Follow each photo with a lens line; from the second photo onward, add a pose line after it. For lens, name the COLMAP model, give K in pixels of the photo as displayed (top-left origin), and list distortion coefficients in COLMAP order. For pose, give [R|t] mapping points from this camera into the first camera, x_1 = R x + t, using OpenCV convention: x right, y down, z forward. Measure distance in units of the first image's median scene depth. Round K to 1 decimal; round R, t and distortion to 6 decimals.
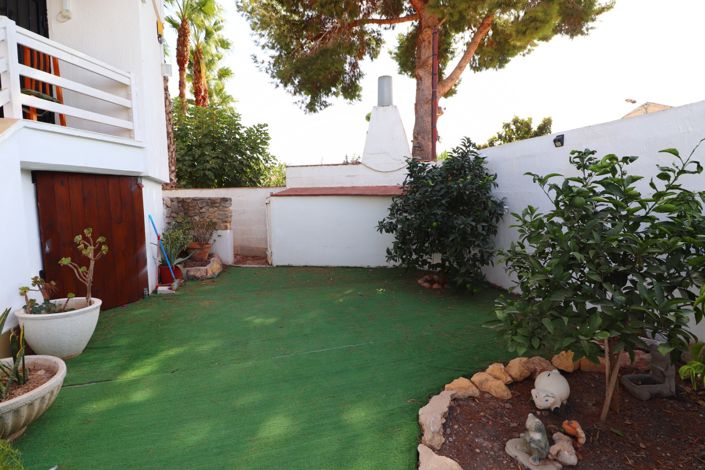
lens RADIAL K [[327.8, 0, 352.3], [0, 327.8, 234.7], [0, 0, 1]] dist [-0.003183, -0.009862]
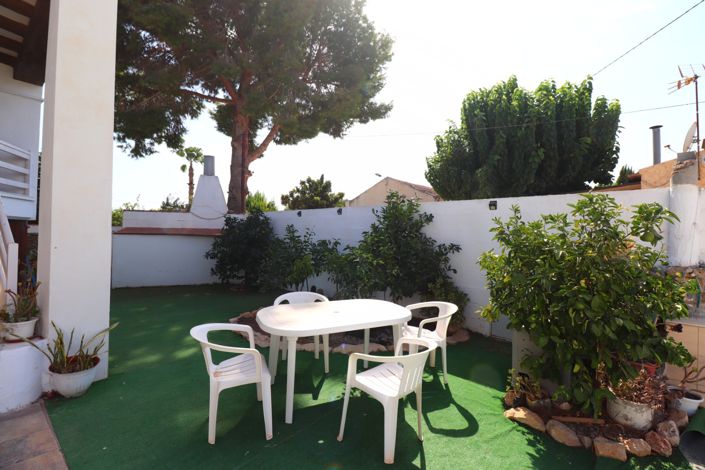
lens RADIAL K [[327.8, 0, 351.3], [0, 327.8, 231.1], [0, 0, 1]] dist [-0.003183, -0.009862]
pose [[0.858946, 0.029213, 0.511232, -0.058095], [0.029889, 0.993809, -0.107006, 0.022517], [-0.511193, 0.107193, 0.852755, -0.336733]]
